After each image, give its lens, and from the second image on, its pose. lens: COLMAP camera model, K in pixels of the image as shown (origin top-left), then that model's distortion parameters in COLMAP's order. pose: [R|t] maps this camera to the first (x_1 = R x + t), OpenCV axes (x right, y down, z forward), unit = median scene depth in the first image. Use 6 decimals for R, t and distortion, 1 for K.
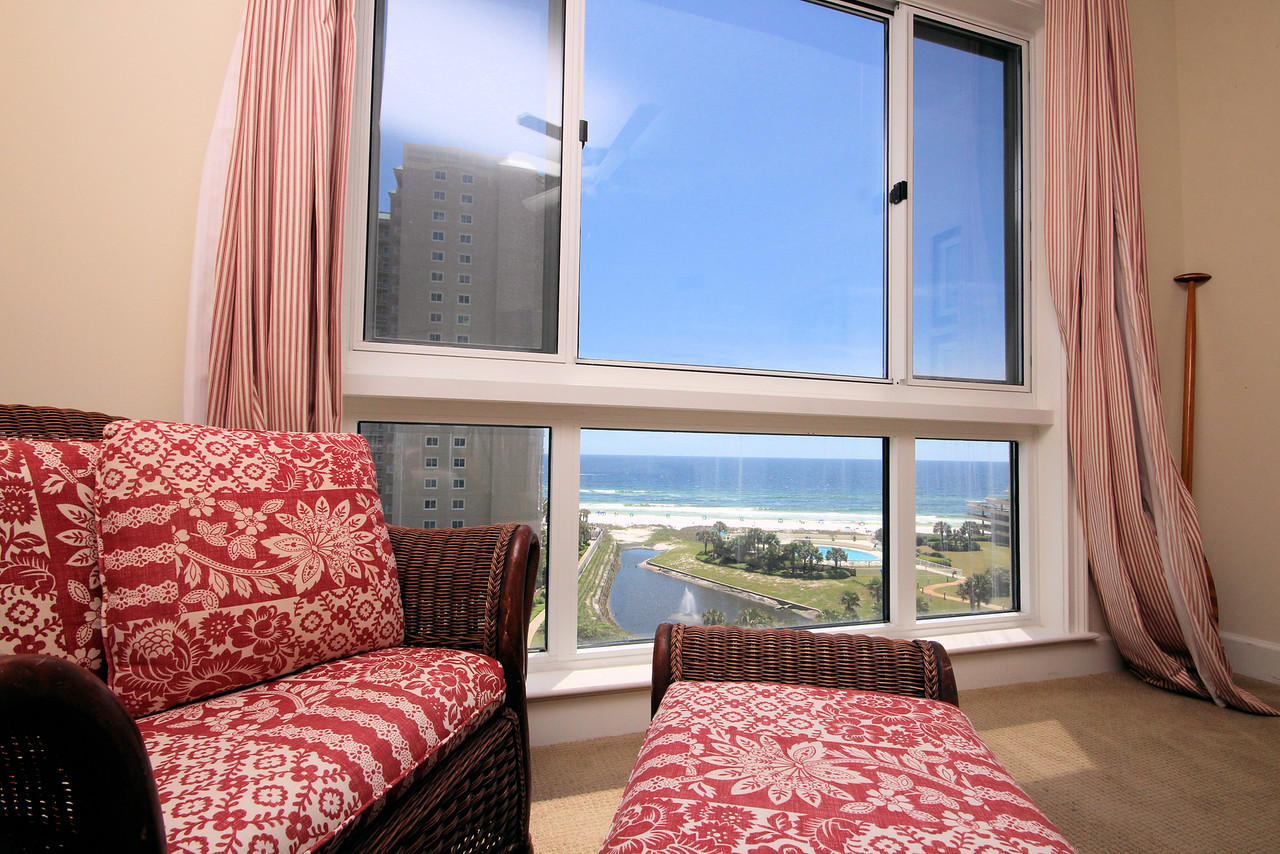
lens RADIAL K [[591.0, 0, 640.1], [0, 591.0, 430.5], [0, 0, 1]] dist [-0.001834, -0.000944]
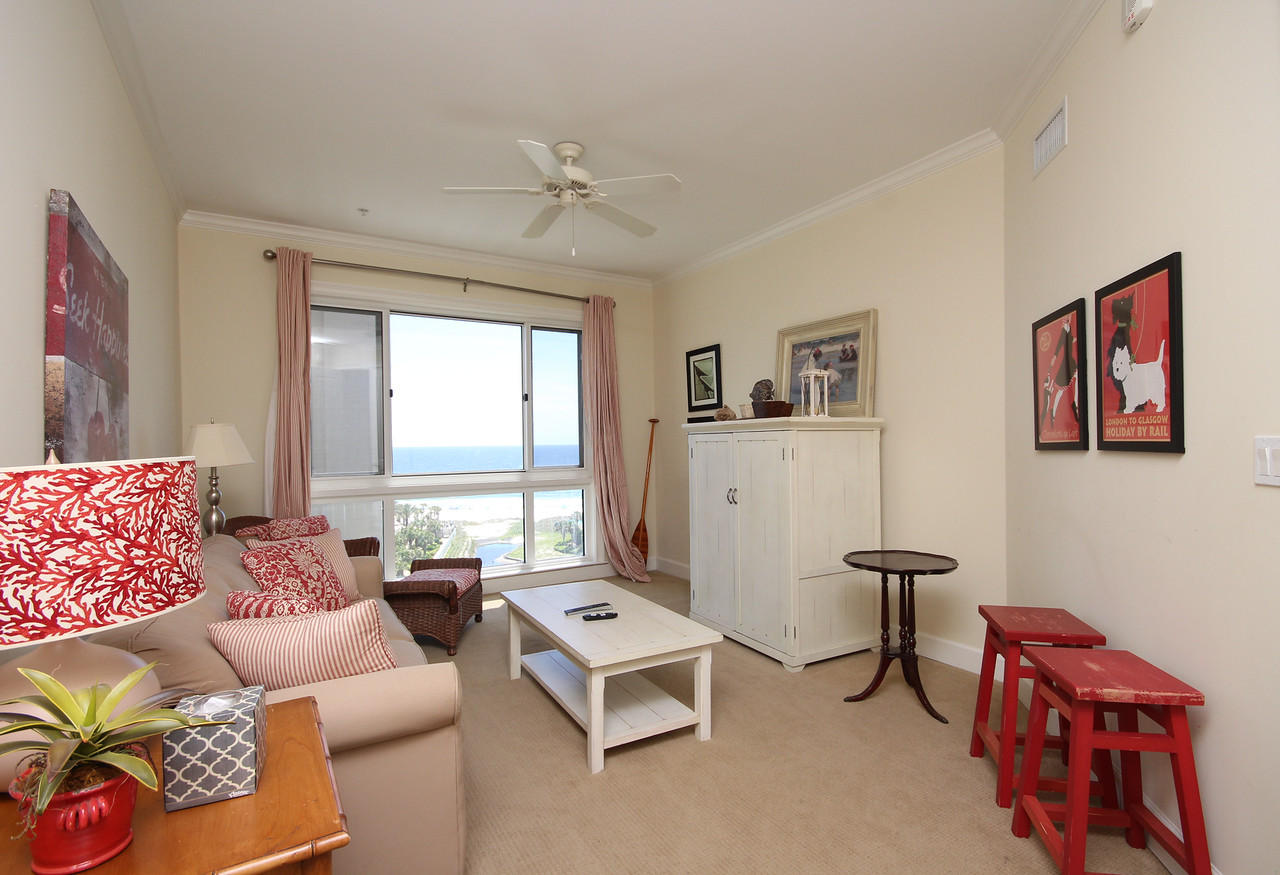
lens RADIAL K [[607.2, 0, 642.5], [0, 607.2, 443.1], [0, 0, 1]] dist [0.028702, 0.000031]
pose [[0.971917, -0.029469, 0.233471, 0.631506], [0.019776, 0.998847, 0.043746, -0.639374], [-0.234491, -0.037900, 0.971379, -3.507478]]
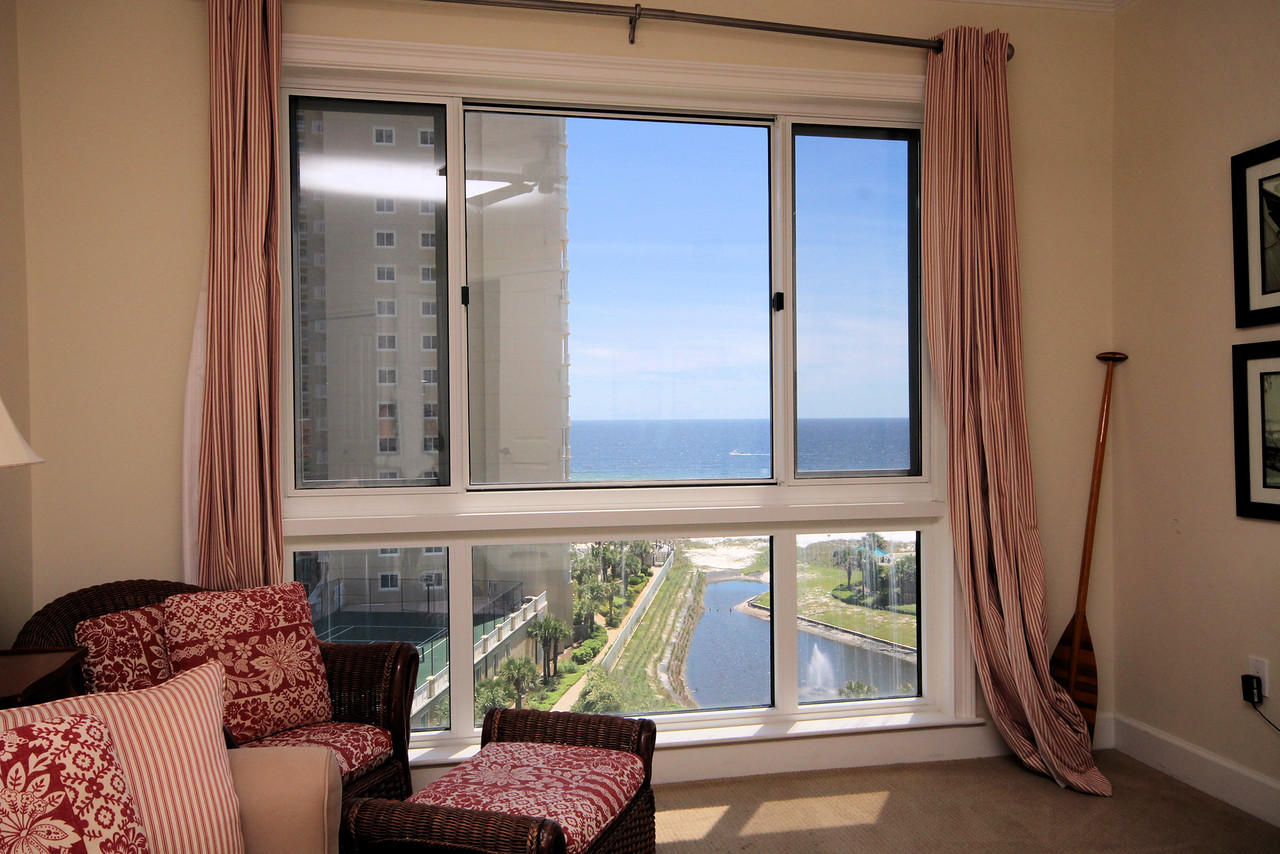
lens RADIAL K [[1018.7, 0, 640.0], [0, 1018.7, 427.0], [0, 0, 1]] dist [-0.043536, 0.163091]
pose [[0.995074, -0.022923, -0.096452, 0.746790], [0.027594, 0.998495, 0.047385, -0.563616], [0.095220, -0.049813, 0.994209, -1.691528]]
